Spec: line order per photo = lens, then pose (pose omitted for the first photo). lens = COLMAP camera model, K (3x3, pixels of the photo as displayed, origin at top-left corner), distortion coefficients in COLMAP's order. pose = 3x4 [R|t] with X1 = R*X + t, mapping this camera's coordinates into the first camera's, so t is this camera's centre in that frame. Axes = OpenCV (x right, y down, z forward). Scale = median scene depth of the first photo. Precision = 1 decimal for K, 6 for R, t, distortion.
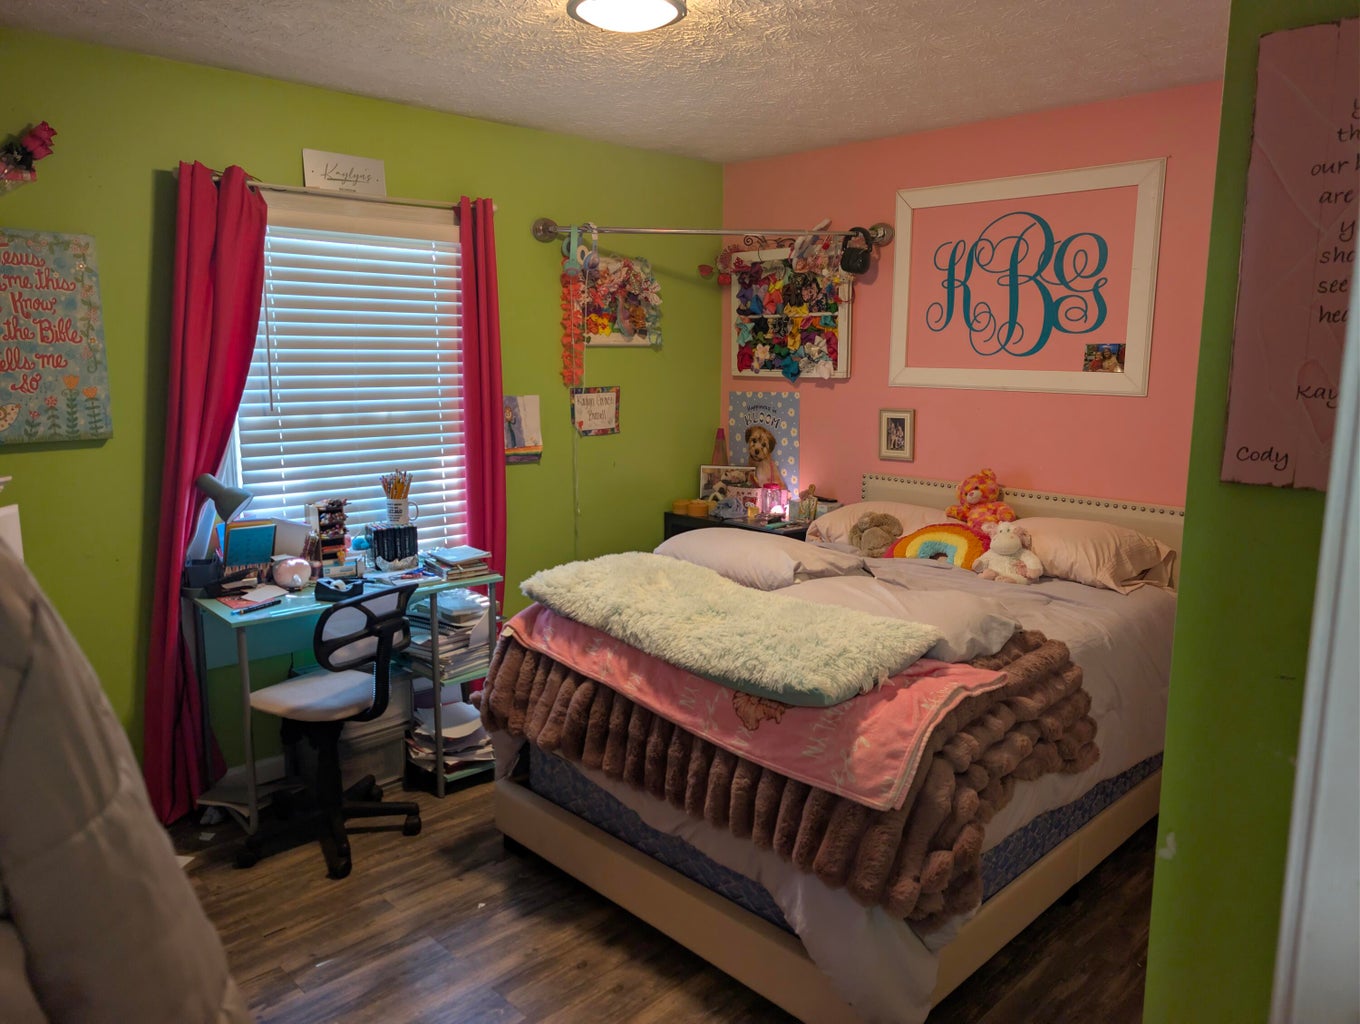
lens RADIAL K [[968.3, 0, 679.4], [0, 968.3, 513.5], [0, 0, 1]] dist [0.006879, -0.009419]
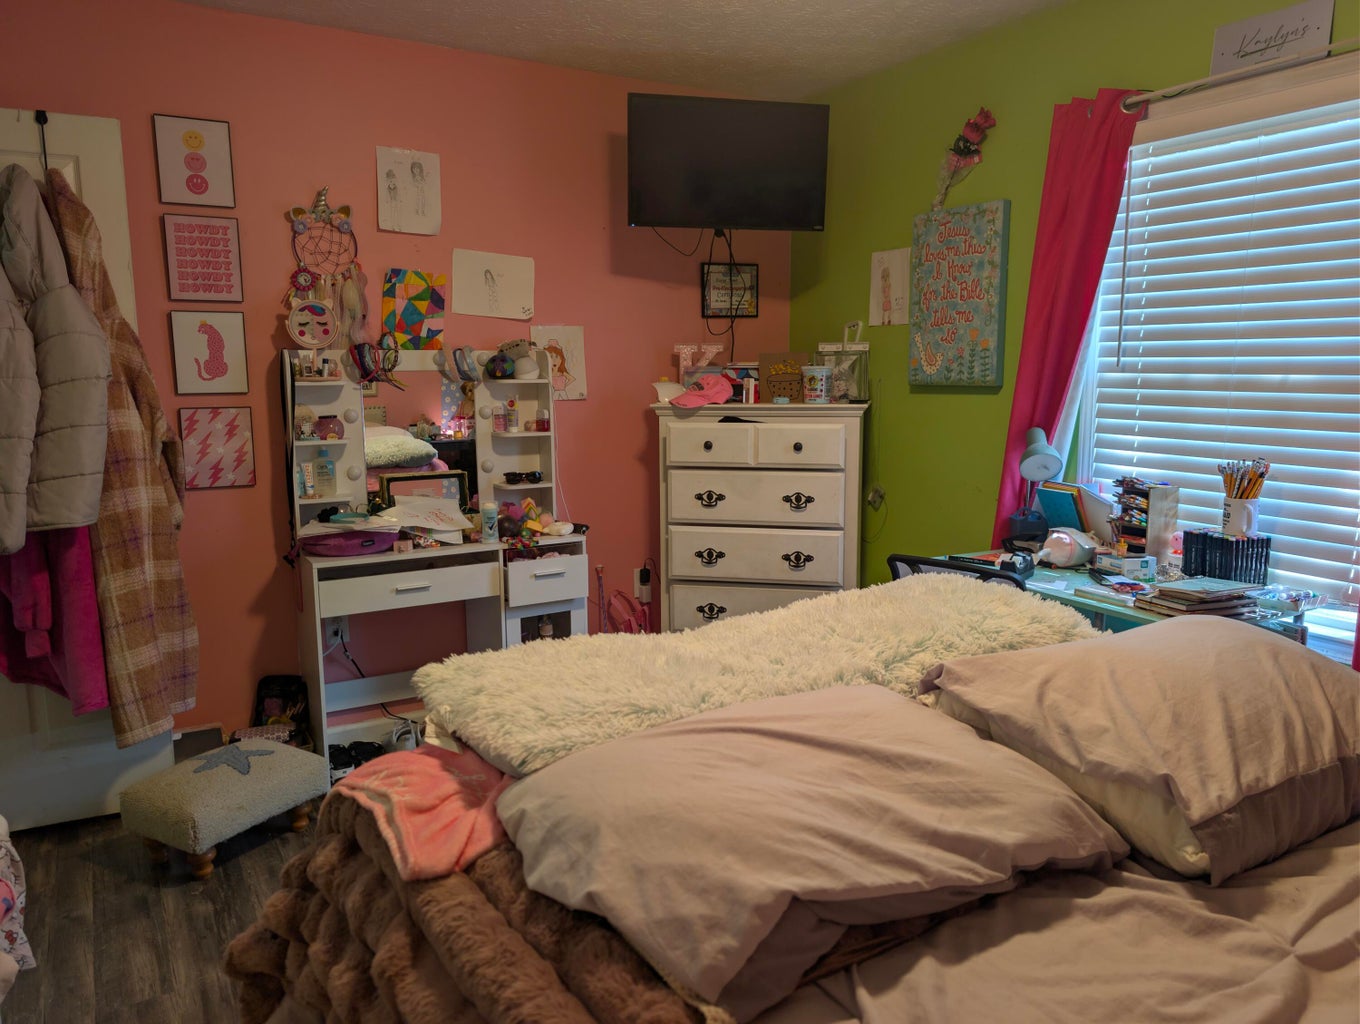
lens RADIAL K [[968.3, 0, 679.0], [0, 968.3, 508.3], [0, 0, 1]] dist [0.006879, -0.009419]
pose [[-0.228796, 0.144439, -0.962699, 0.574949], [-0.152493, 0.971405, 0.181987, -0.090061], [0.961456, 0.188443, -0.200227, 0.919766]]
